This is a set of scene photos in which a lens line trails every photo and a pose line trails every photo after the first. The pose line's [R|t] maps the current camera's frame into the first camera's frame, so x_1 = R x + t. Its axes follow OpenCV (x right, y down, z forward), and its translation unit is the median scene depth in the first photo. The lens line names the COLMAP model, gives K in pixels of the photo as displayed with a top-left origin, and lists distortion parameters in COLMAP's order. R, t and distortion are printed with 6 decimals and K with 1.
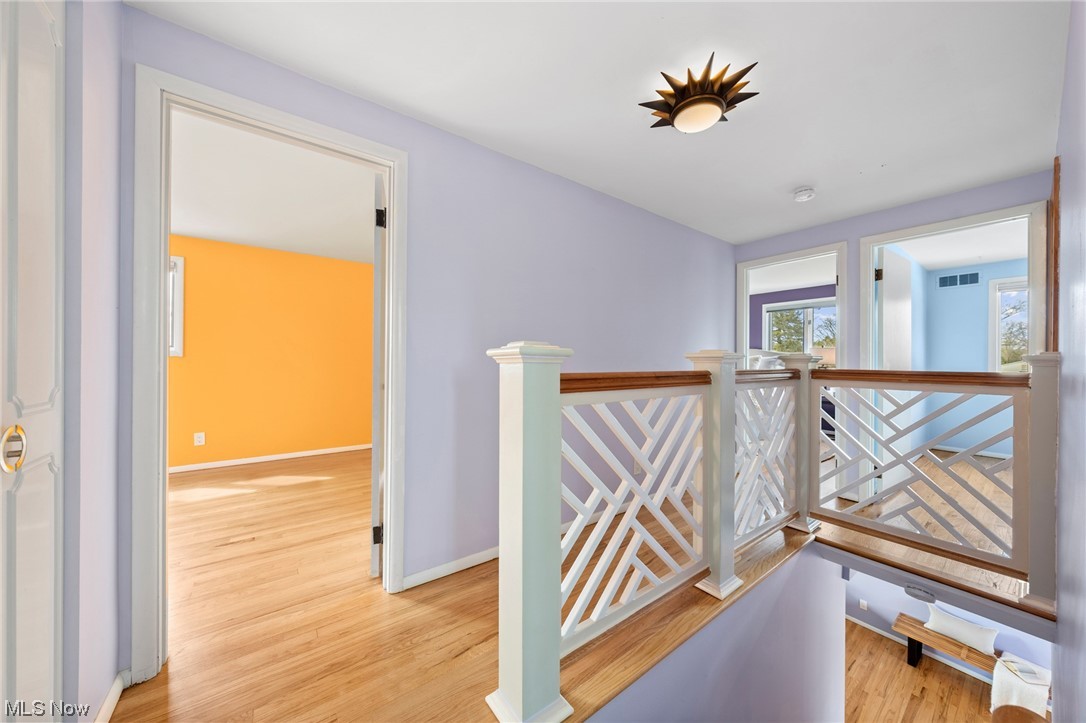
lens RADIAL K [[371.8, 0, 544.1], [0, 371.8, 363.2], [0, 0, 1]] dist [0.000086, 0.000031]
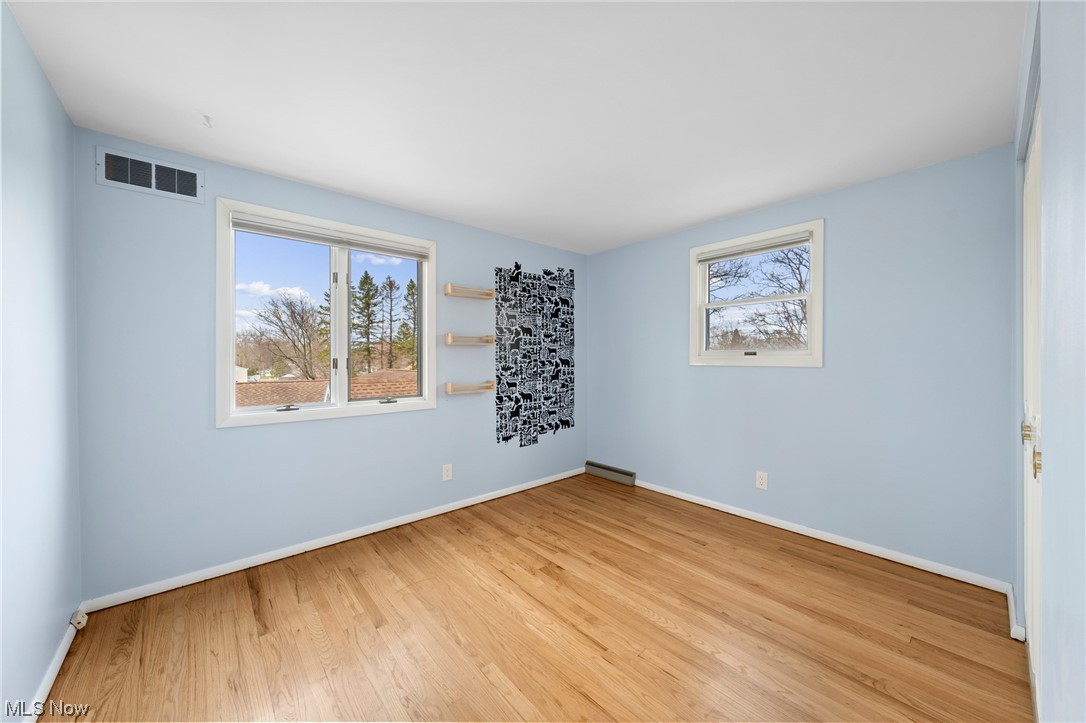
lens RADIAL K [[384.0, 0, 540.9], [0, 384.0, 366.3], [0, 0, 1]] dist [0.009303, 0.000016]
pose [[-0.066745, -0.006658, 0.997748, 0.652636], [0.002006, 0.999975, 0.006807, -0.013466], [-0.997768, 0.002455, -0.066730, 0.598298]]
